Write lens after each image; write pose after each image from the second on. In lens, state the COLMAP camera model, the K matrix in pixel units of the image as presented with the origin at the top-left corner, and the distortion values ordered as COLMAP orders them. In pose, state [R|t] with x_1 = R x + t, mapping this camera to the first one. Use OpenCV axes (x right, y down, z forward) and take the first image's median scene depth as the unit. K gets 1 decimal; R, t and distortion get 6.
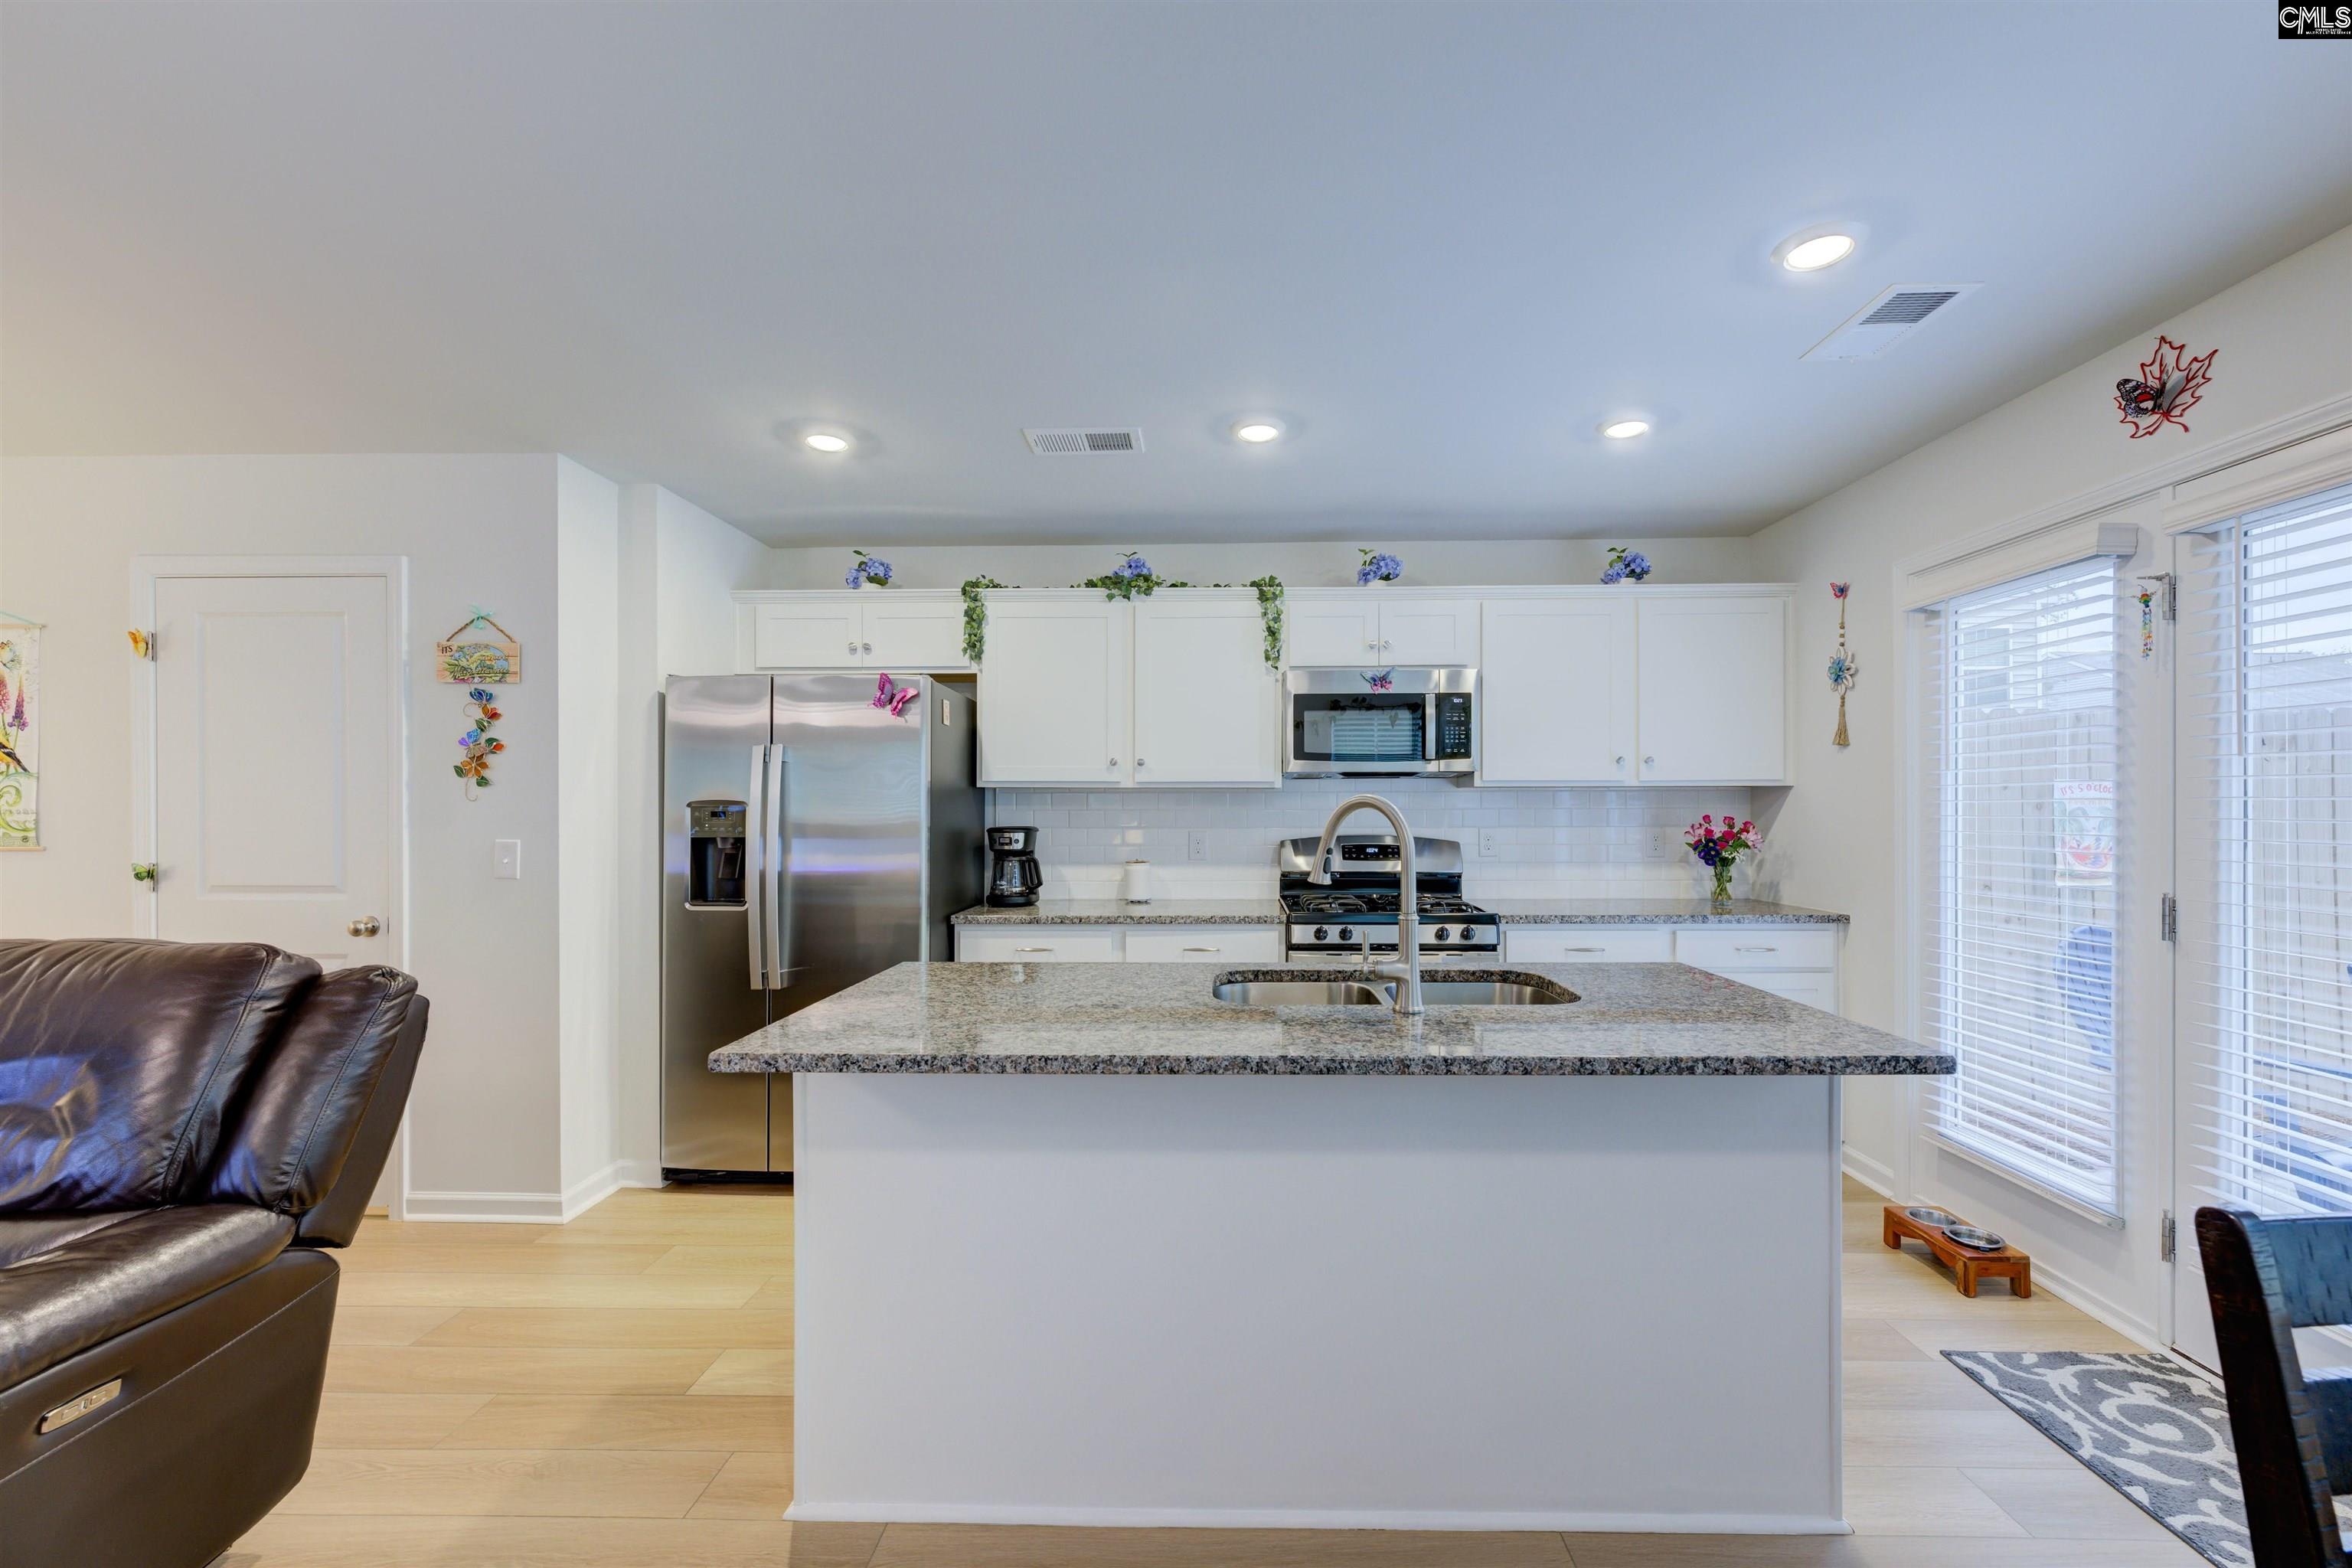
lens RADIAL K [[940.3, 0, 1185.5], [0, 940.3, 809.7], [0, 0, 1]] dist [-0.001101, 0.002385]
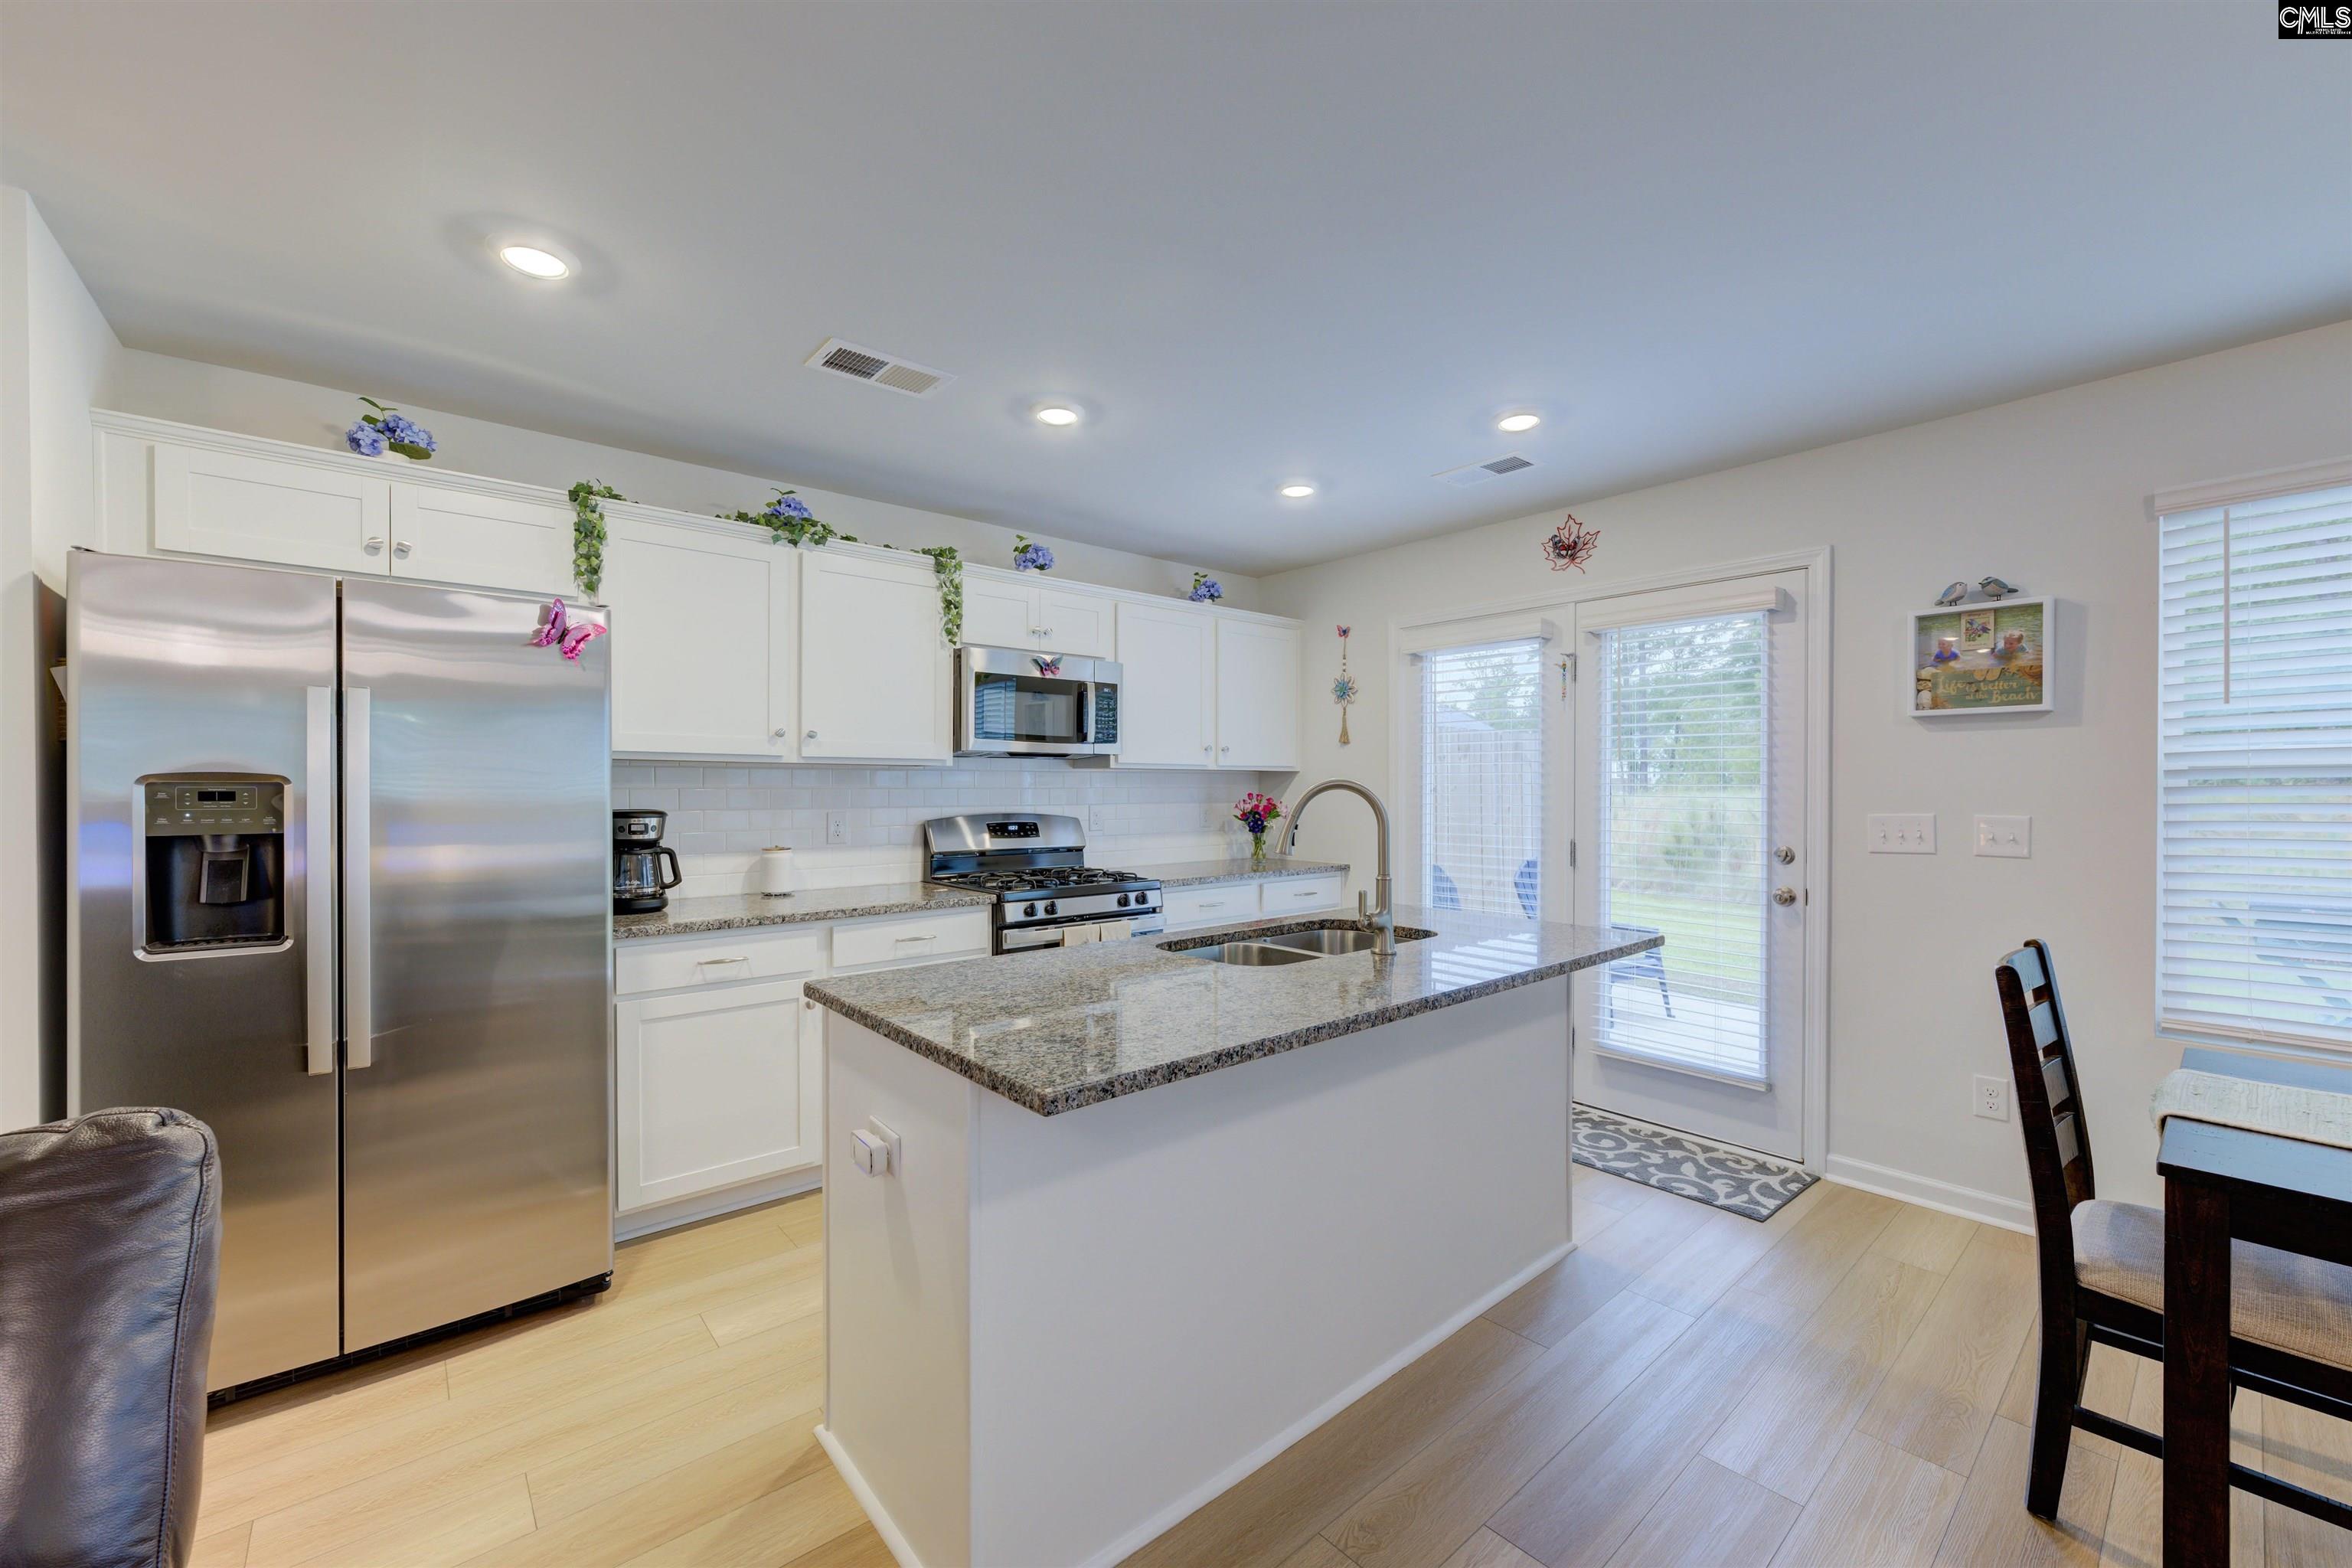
lens RADIAL K [[940.5, 0, 1159.1], [0, 940.5, 793.5], [0, 0, 1]] dist [0.000555, 0.000373]
pose [[0.743026, -0.002204, 0.669259, -0.402622], [-0.003330, 0.999970, 0.006990, -0.002577], [-0.669255, -0.007422, 0.742996, 0.136369]]
